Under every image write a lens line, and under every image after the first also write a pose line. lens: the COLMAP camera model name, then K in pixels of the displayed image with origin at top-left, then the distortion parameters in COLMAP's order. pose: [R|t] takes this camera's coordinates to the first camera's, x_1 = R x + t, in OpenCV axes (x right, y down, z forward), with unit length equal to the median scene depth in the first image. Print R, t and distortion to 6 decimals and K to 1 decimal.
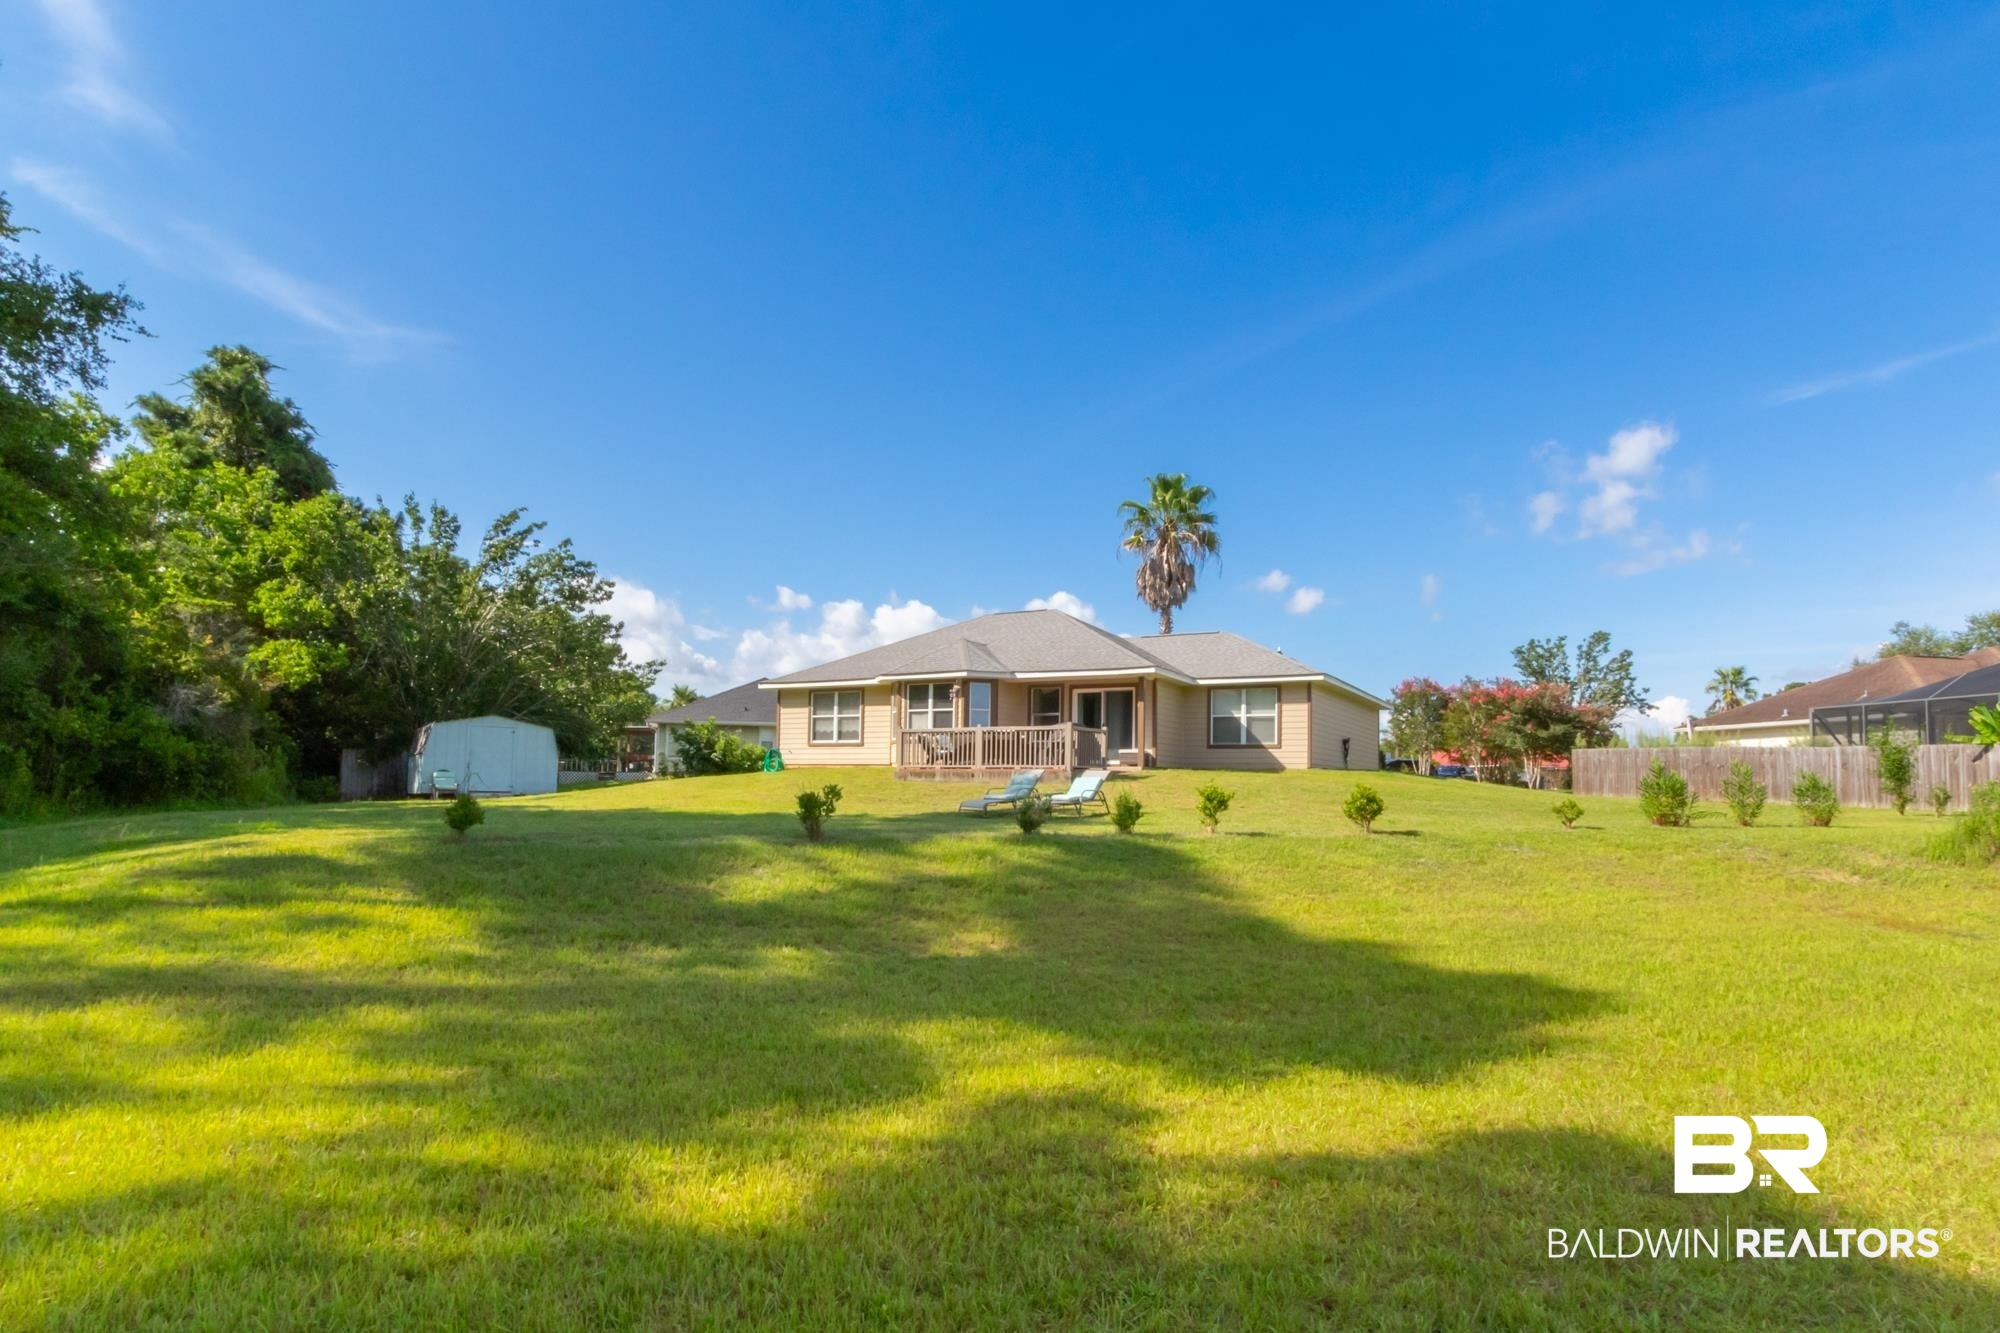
lens RADIAL K [[1091.6, 0, 1000.0], [0, 1091.6, 666.5], [0, 0, 1]] dist [0.000995, 0.000163]
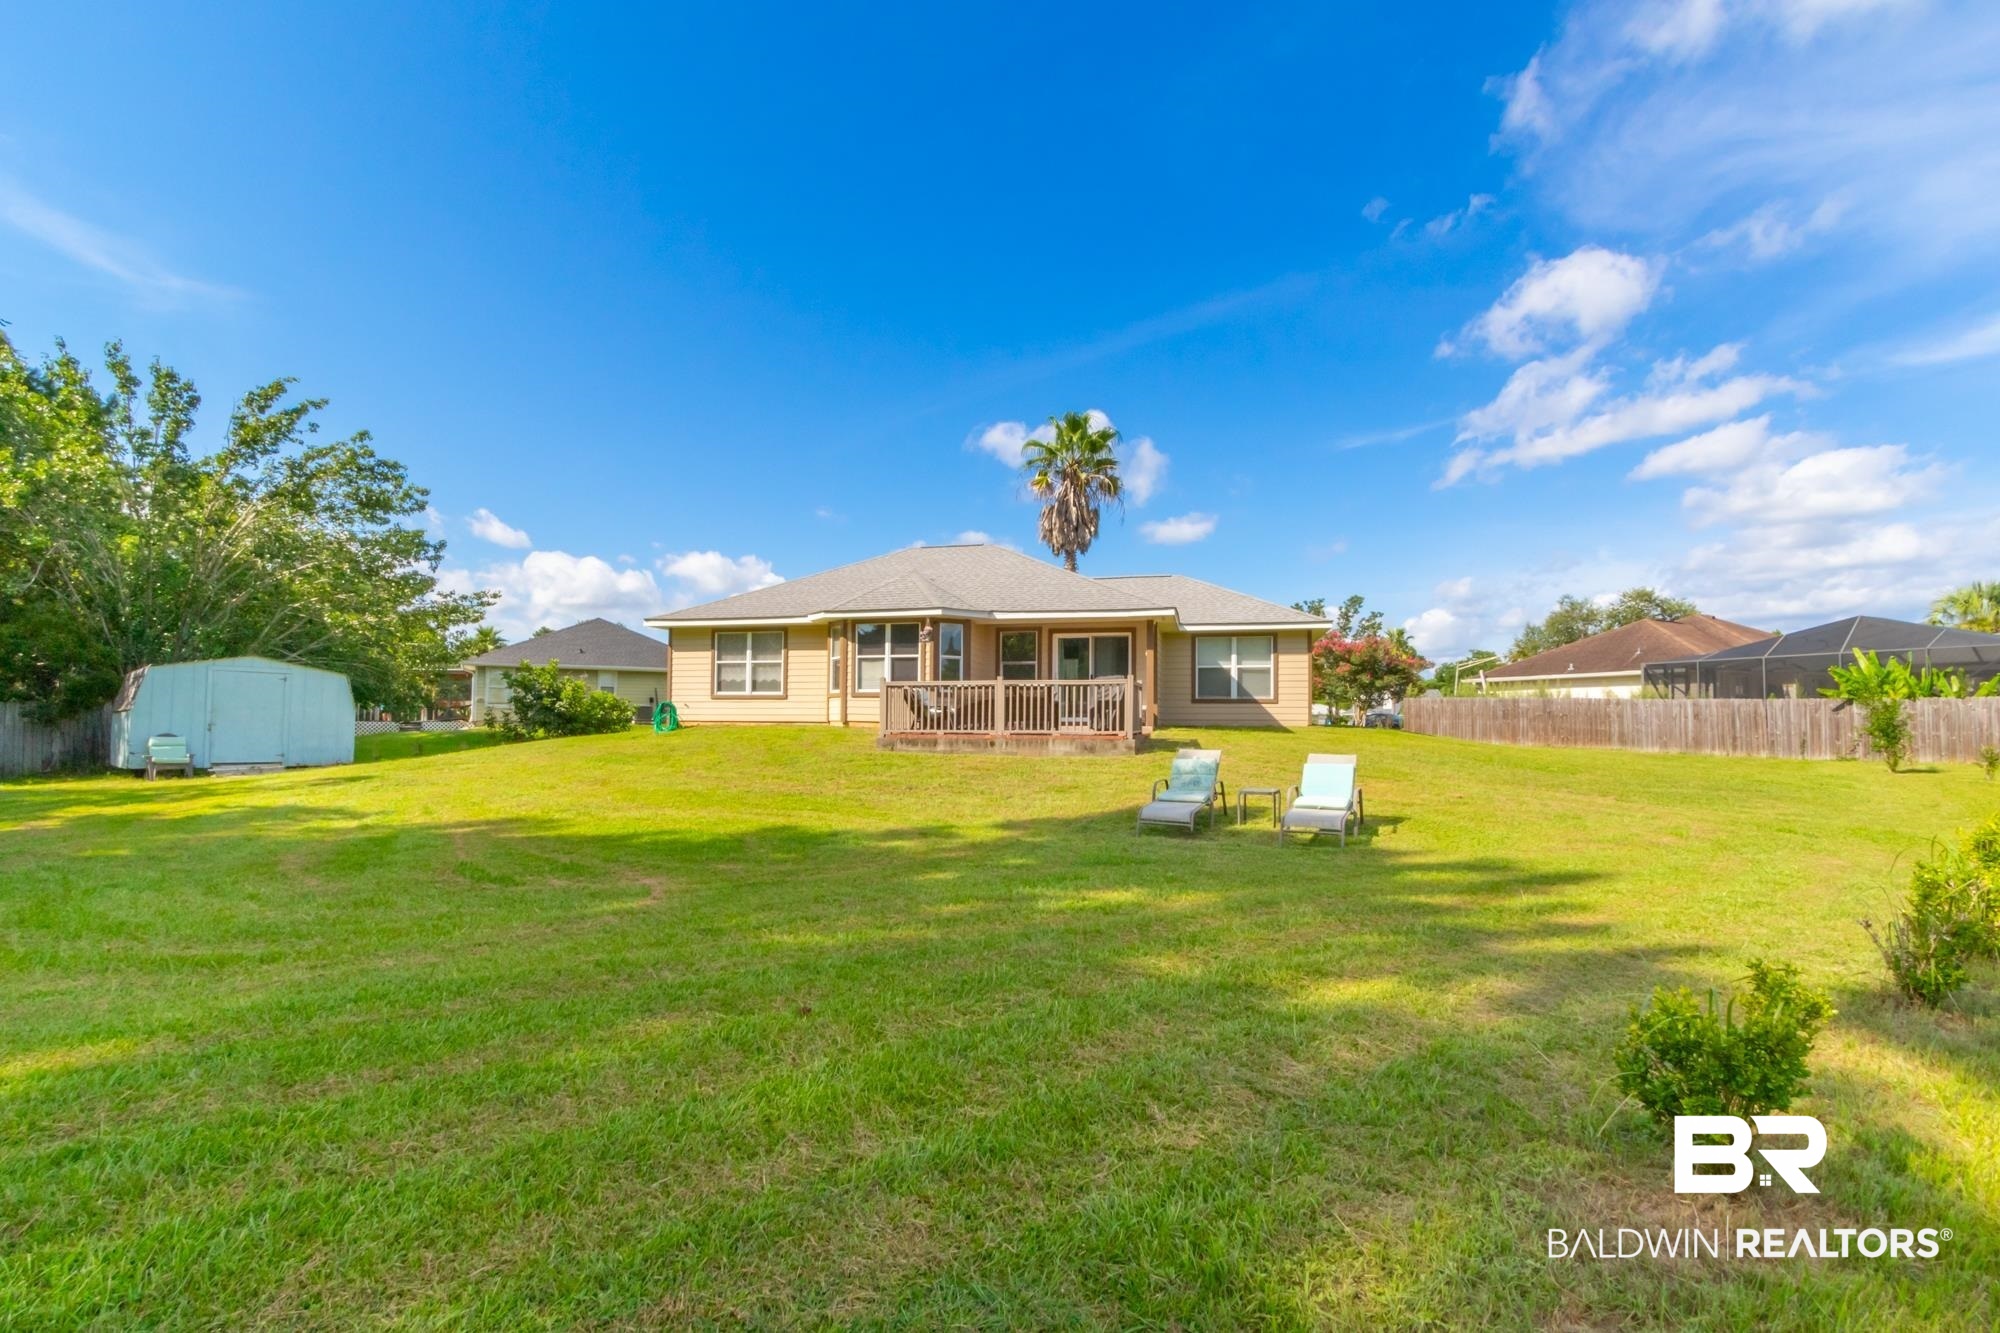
lens RADIAL K [[899.0, 0, 1000.6], [0, 899.0, 676.4], [0, 0, 1]] dist [0.003542, 0.000552]
pose [[0.968025, 0.006661, 0.250765, -0.127821], [-0.022359, 0.997960, 0.059806, 0.011156], [-0.249855, -0.063500, 0.966199, 0.285488]]
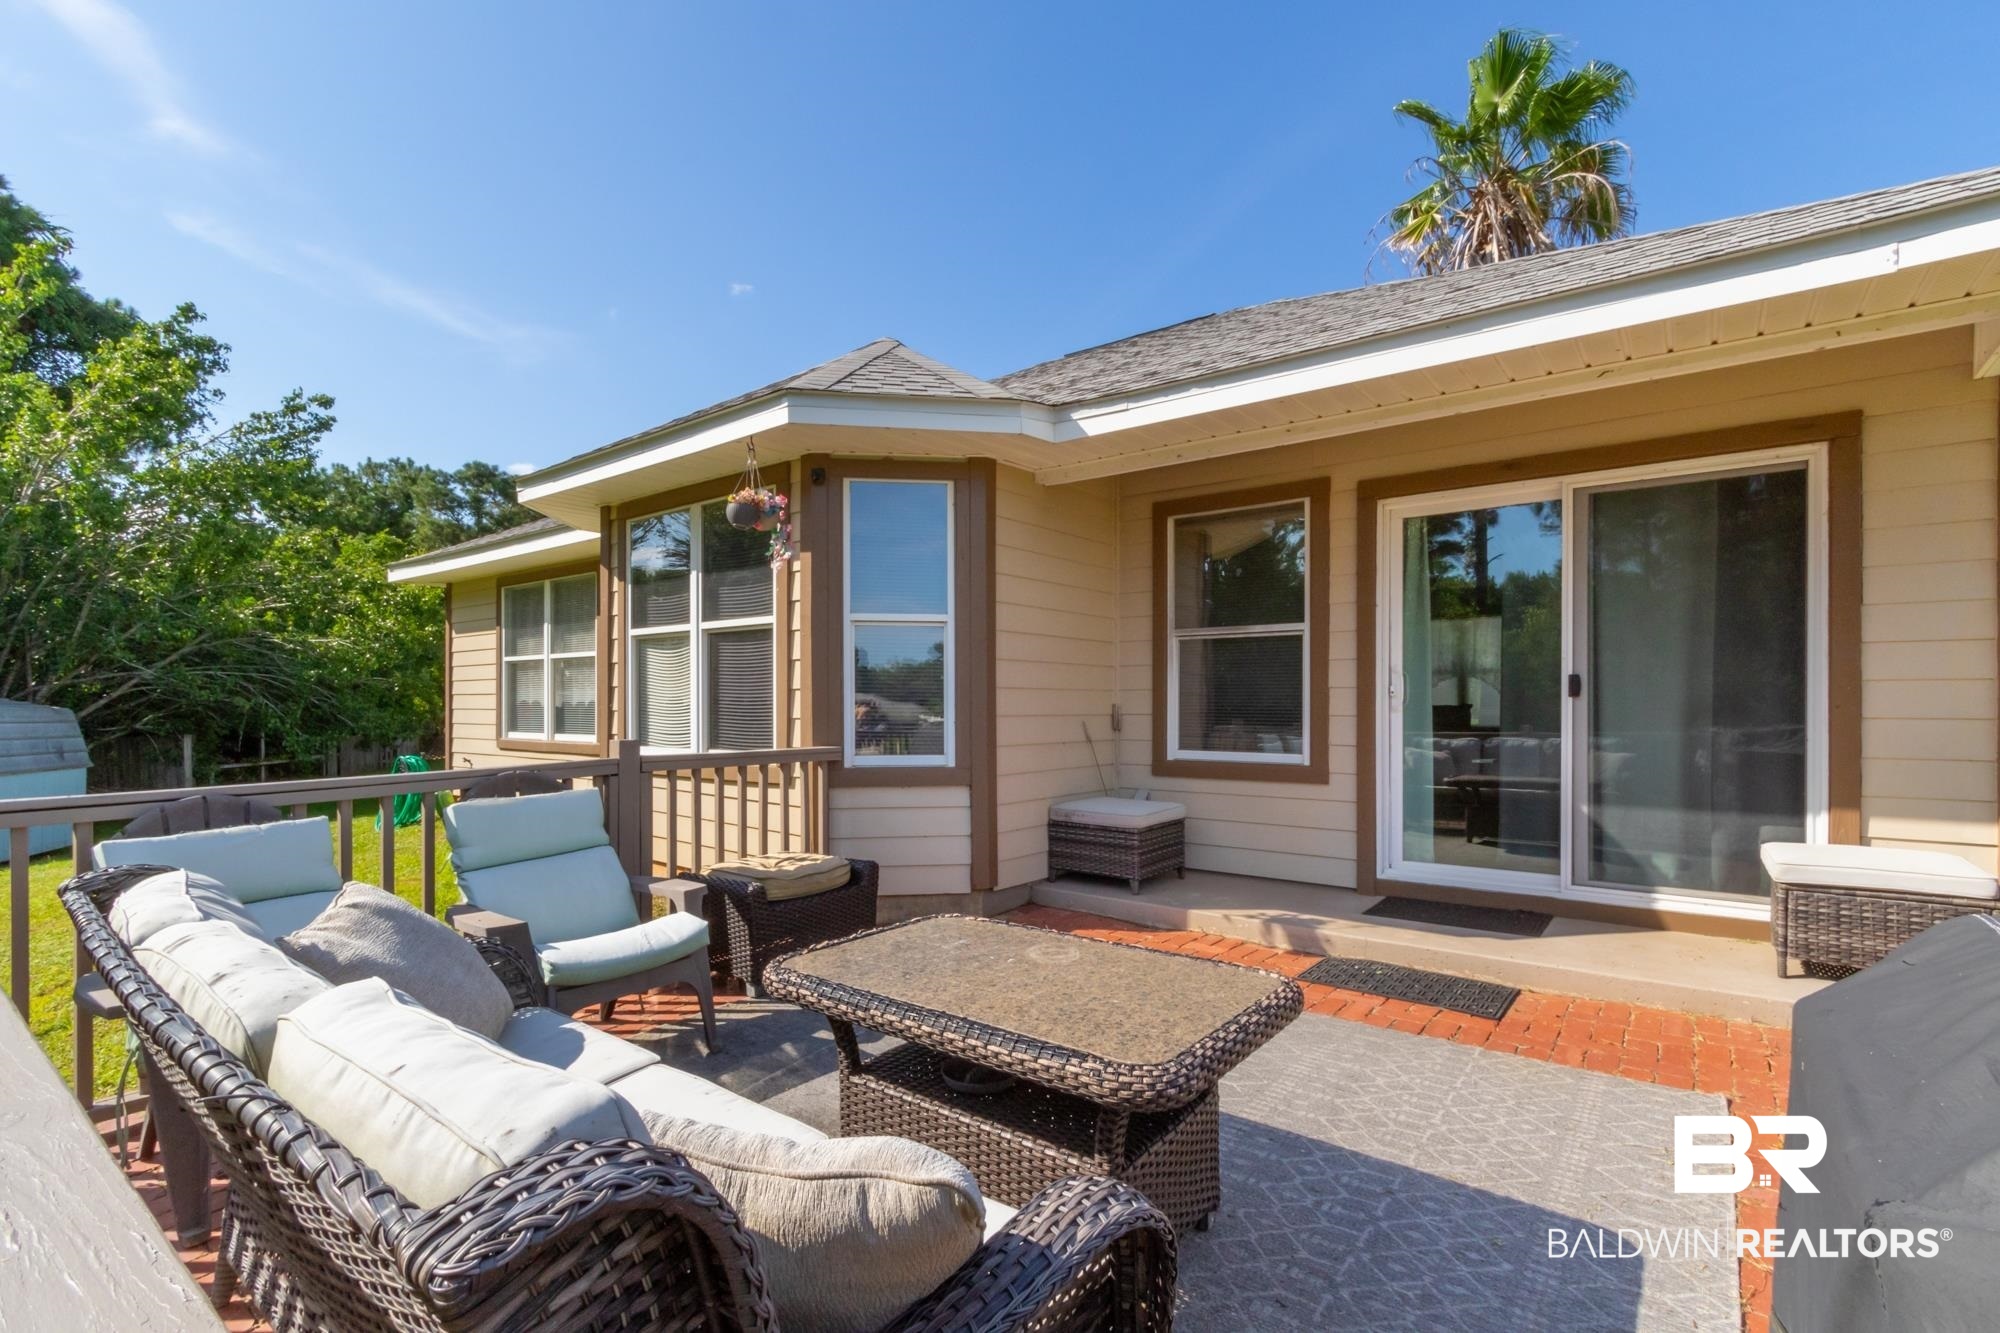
lens RADIAL K [[931.1, 0, 998.3], [0, 931.1, 704.5], [0, 0, 1]] dist [0.000182, -0.000130]
pose [[0.985085, -0.013989, -0.171496, 0.023355], [0.033376, 0.993294, 0.110690, 0.031414], [0.168798, -0.114763, 0.978947, 0.705932]]
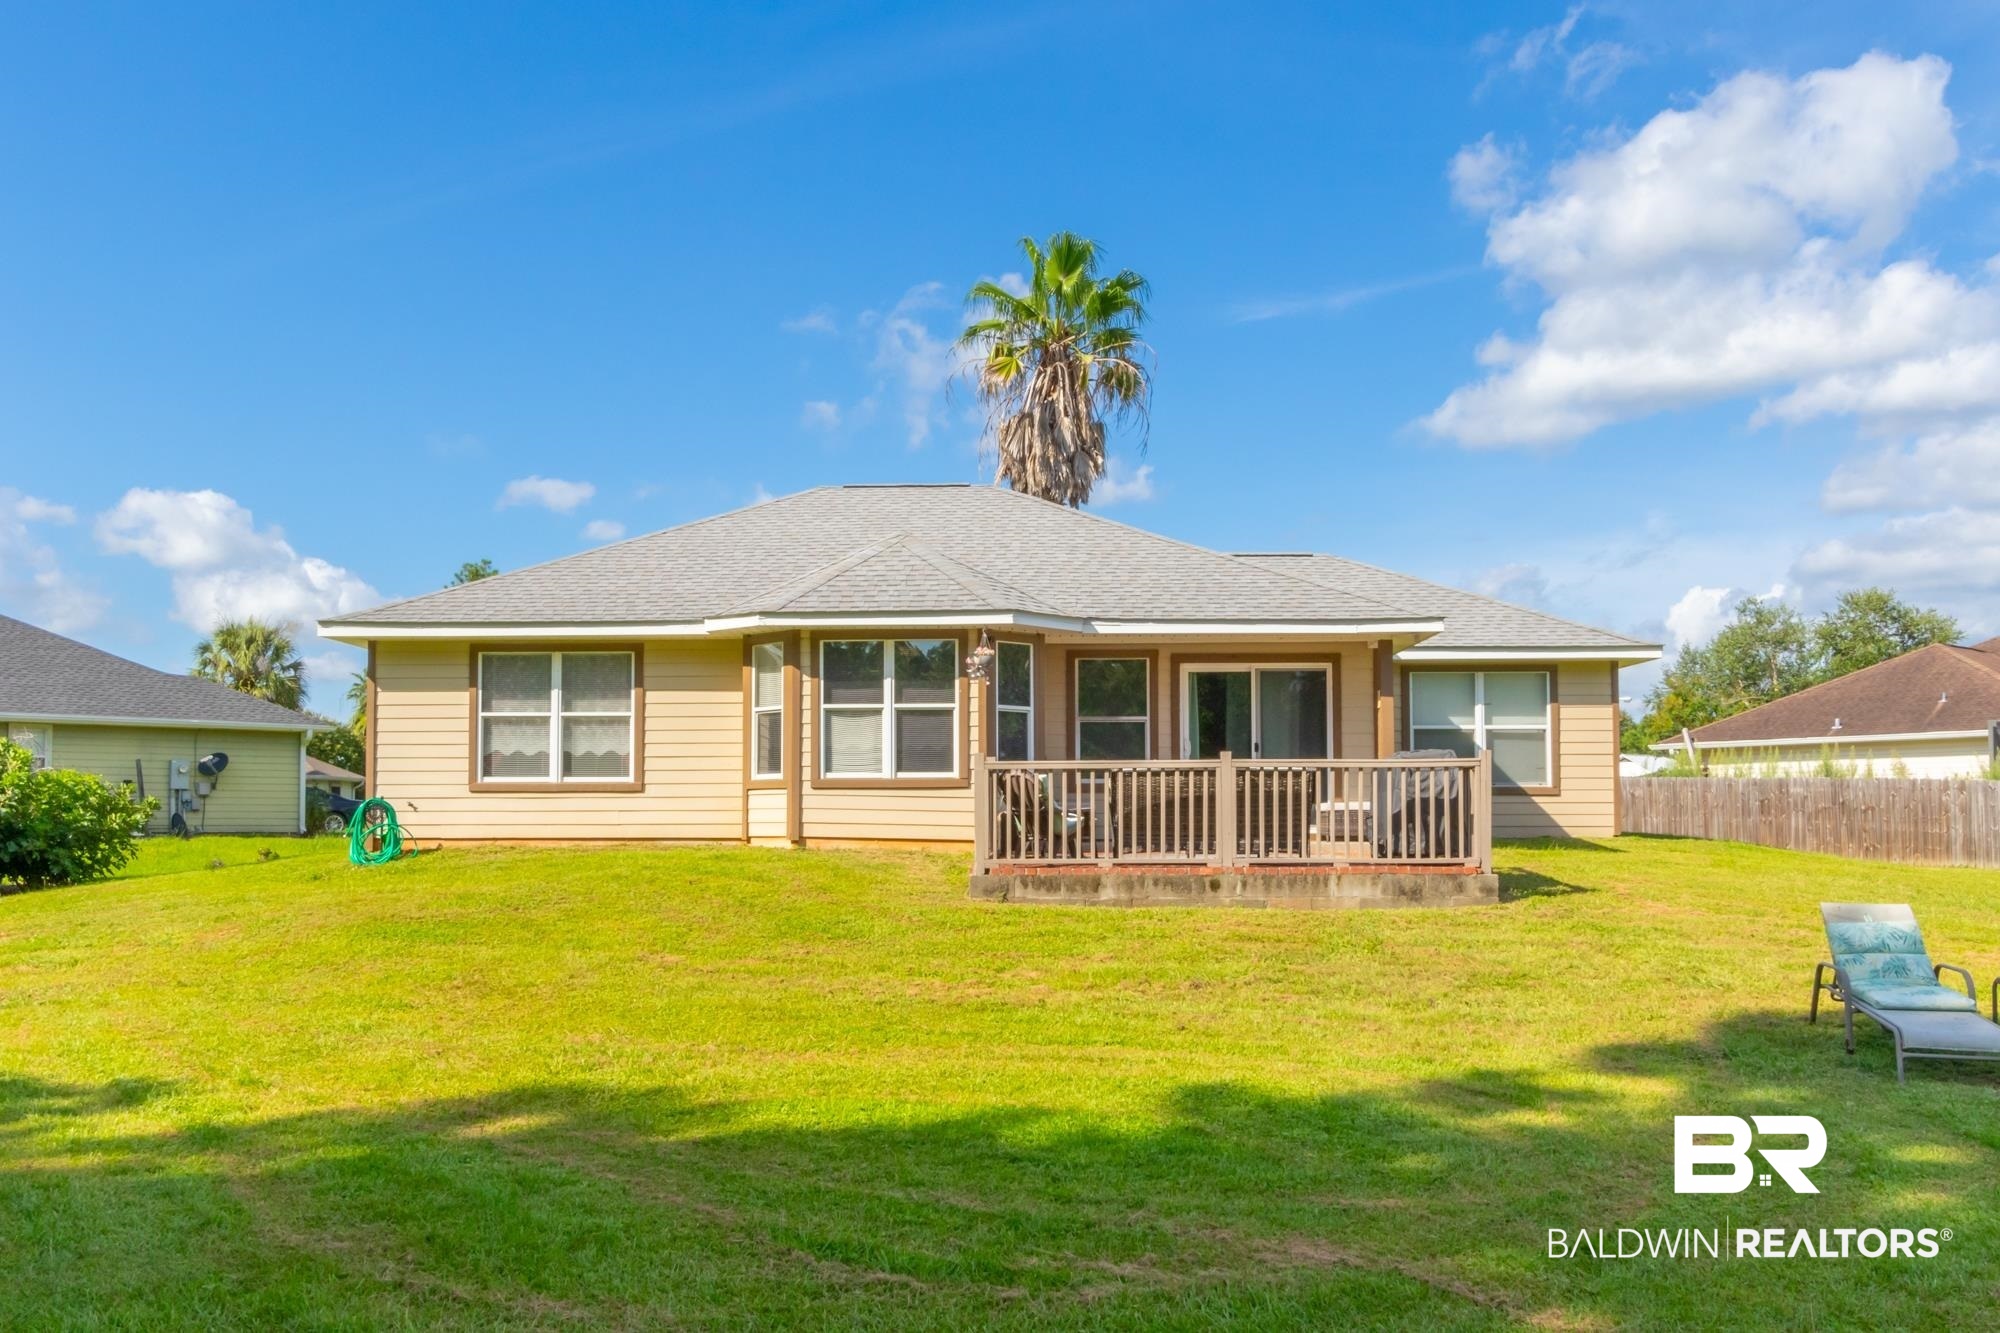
lens RADIAL K [[1695.5, 0, 1000.0], [0, 1695.5, 666.5], [0, 0, 1]] dist [0.006176, 0.000246]
pose [[0.896039, 0.026092, 0.443208, -0.259219], [-0.037228, 0.999172, 0.016441, 0.011678], [-0.442412, -0.031232, 0.896268, 0.362147]]
